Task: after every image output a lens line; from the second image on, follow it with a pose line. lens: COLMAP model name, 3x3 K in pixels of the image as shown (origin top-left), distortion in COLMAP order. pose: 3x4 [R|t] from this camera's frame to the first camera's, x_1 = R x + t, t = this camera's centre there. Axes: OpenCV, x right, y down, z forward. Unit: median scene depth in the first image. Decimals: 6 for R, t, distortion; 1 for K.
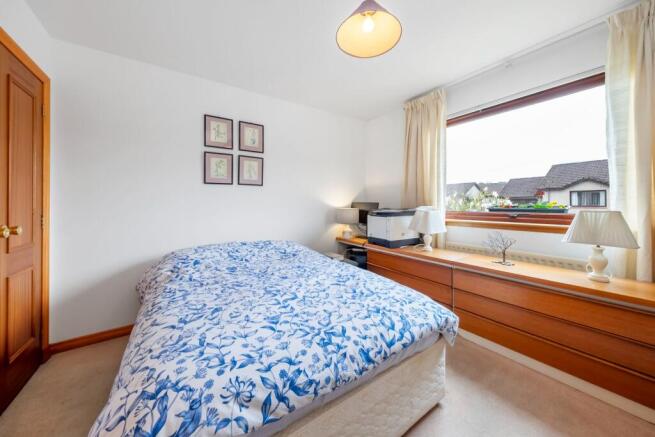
lens RADIAL K [[228.7, 0, 326.9], [0, 228.7, 202.4], [0, 0, 1]] dist [0.000163, -0.000050]
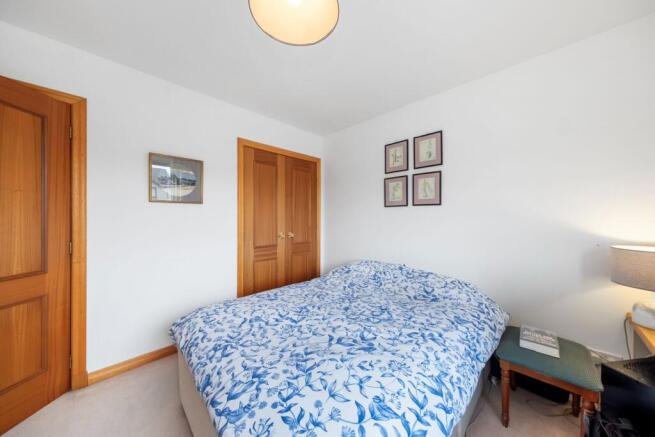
lens RADIAL K [[220.4, 0, 327.5], [0, 220.4, 218.5], [0, 0, 1]] dist [-0.000196, -0.000026]
pose [[0.174825, 0.018944, -0.984417, 0.481538], [0.001031, 0.999811, 0.019424, -0.045824], [0.984599, -0.004410, 0.174773, 0.524364]]
